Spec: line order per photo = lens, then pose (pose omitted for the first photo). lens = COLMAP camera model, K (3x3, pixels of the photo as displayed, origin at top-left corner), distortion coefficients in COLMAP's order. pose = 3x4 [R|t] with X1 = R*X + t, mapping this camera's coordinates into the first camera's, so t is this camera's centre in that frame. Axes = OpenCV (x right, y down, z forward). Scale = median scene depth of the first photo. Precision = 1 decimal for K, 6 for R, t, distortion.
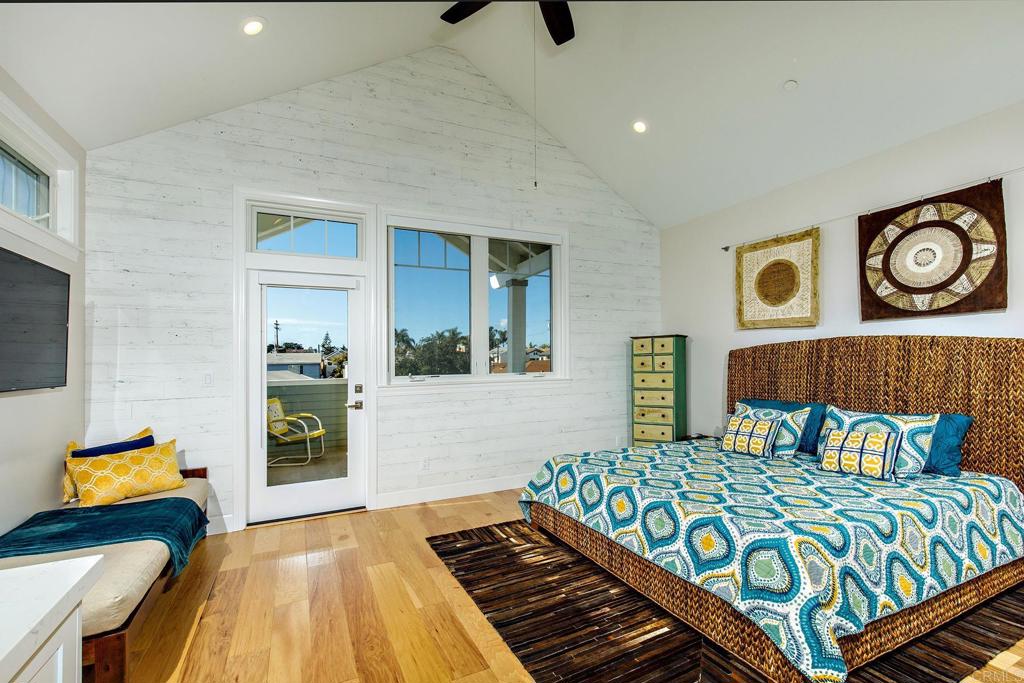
lens RADIAL K [[459.9, 0, 514.6], [0, 459.9, 346.8], [0, 0, 1]] dist [0.000571, 0.000179]
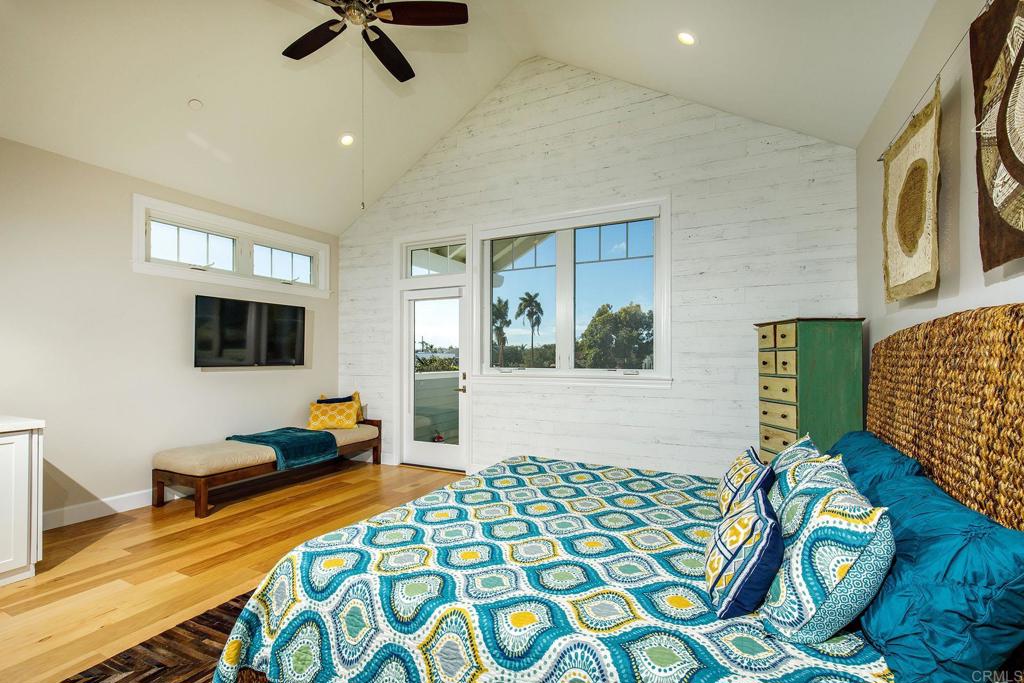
lens RADIAL K [[452.9, 0, 512.0], [0, 452.9, 341.5], [0, 0, 1]] dist [0.003012, 0.000338]
pose [[0.606939, -0.009604, -0.794690, 0.696655], [0.015045, 0.999887, -0.000593, -0.000119], [0.794606, -0.011596, 0.607015, 0.349894]]
